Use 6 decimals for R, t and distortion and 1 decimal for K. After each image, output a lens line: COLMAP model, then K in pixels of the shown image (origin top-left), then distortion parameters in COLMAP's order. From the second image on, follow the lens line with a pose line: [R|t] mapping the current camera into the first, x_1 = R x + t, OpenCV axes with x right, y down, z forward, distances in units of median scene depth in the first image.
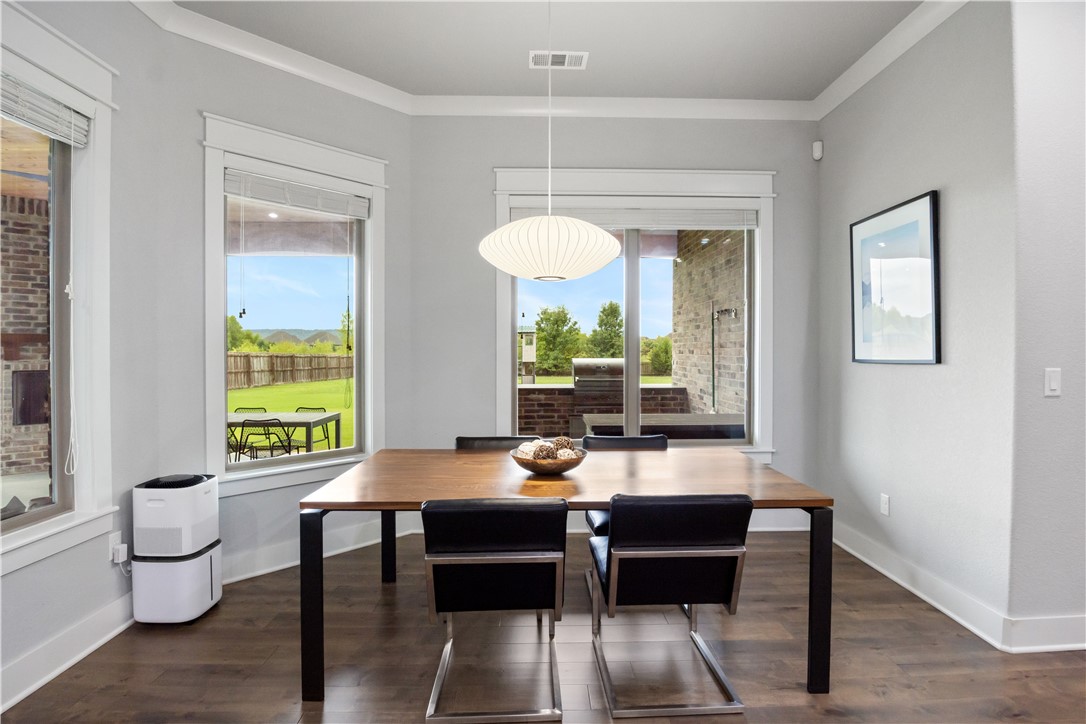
lens RADIAL K [[548.7, 0, 546.9], [0, 548.7, 359.1], [0, 0, 1]] dist [-0.026501, -0.003395]
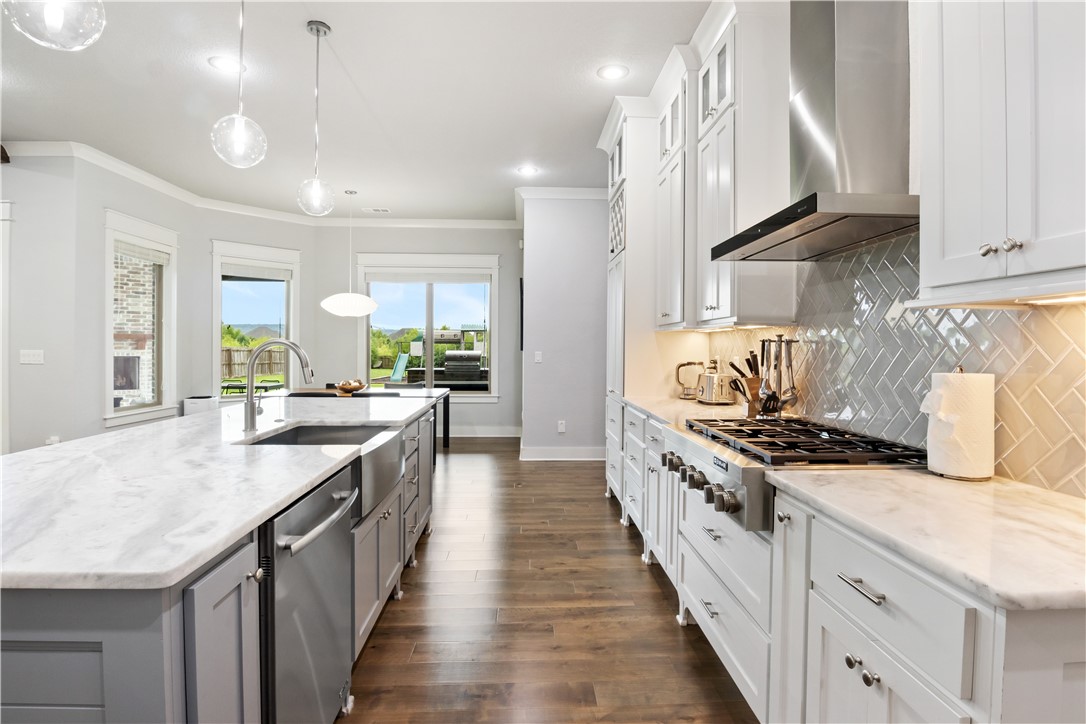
lens RADIAL K [[548.7, 0, 548.6], [0, 548.7, 352.2], [0, 0, 1]] dist [-0.026501, -0.003395]
pose [[0.999555, 0.004544, 0.029492, 0.400837], [-0.004349, 0.999968, -0.006674, 0.016147], [-0.029522, 0.006542, 0.999543, -0.740444]]
